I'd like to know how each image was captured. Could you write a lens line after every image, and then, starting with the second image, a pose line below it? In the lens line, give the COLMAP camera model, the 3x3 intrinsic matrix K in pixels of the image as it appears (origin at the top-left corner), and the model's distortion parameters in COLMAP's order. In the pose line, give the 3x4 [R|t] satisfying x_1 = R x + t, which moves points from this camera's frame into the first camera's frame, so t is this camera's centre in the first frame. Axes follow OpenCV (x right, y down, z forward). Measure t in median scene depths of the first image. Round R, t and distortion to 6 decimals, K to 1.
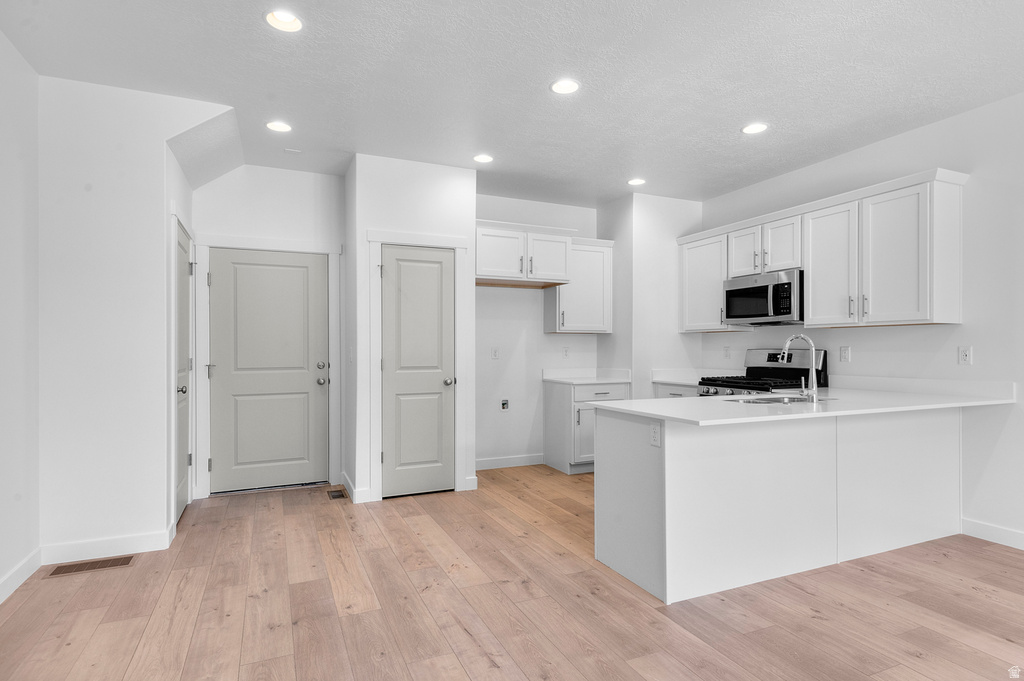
lens RADIAL K [[549.4, 0, 527.7], [0, 549.4, 342.3], [0, 0, 1]] dist [0.017649, -0.003153]
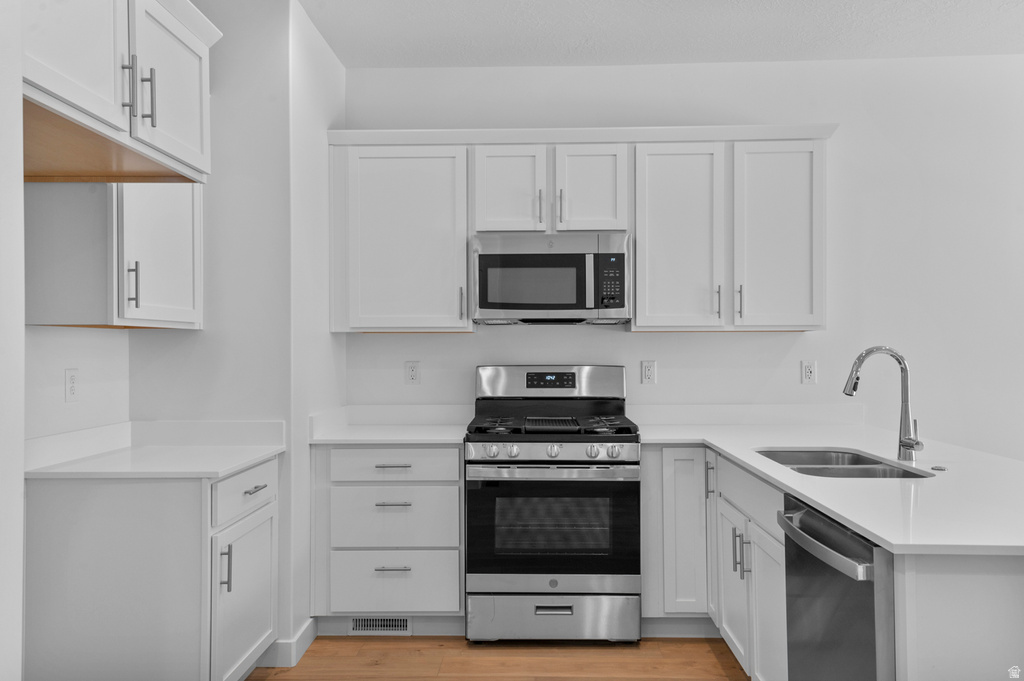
lens RADIAL K [[753.9, 0, 513.6], [0, 753.9, 351.7], [0, 0, 1]] dist [0.040025, 0.000085]
pose [[0.451386, -0.004061, 0.892319, -0.359048], [-0.008583, 0.999924, 0.008893, -0.011443], [-0.892287, -0.011673, 0.451317, 0.884435]]
